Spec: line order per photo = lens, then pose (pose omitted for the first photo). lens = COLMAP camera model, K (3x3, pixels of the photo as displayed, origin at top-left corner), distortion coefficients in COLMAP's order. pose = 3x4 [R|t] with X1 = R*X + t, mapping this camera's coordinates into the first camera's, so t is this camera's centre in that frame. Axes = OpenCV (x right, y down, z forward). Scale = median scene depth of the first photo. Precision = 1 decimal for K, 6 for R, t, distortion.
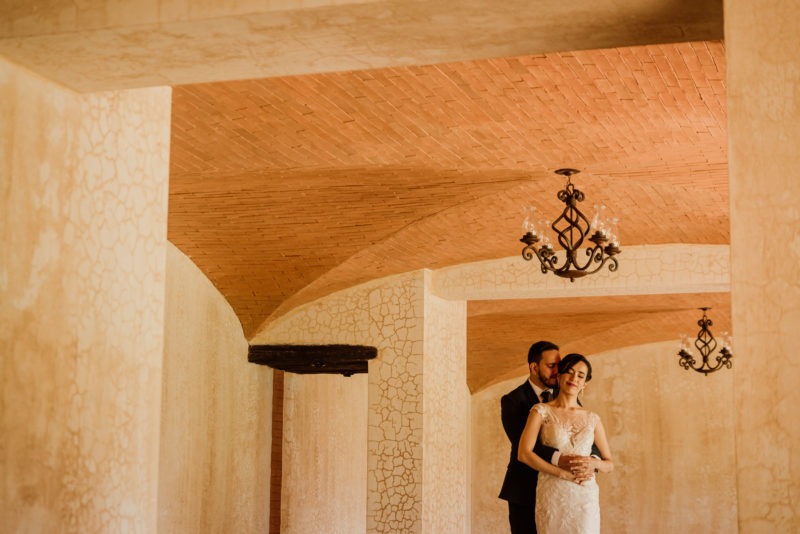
lens RADIAL K [[1561.0, 0, 400.9], [0, 1561.0, 265.2], [0, 0, 1]] dist [-0.025161, 0.000000]
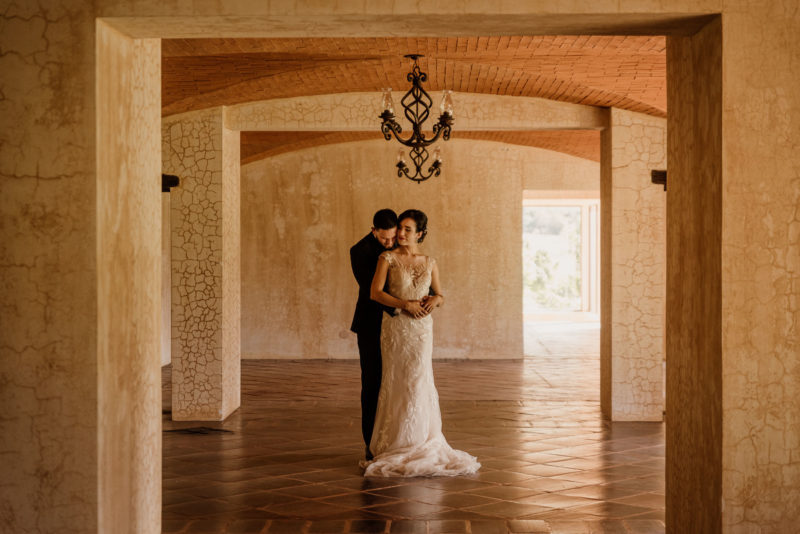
lens RADIAL K [[1561.0, 0, 399.0], [0, 1561.0, 268.3], [0, 0, 1]] dist [-0.025161, 0.000000]
pose [[0.957337, -0.014523, 0.288608, -0.190802], [-0.036236, 0.984820, 0.169754, -0.078755], [-0.286692, -0.172970, 0.942279, -0.103013]]
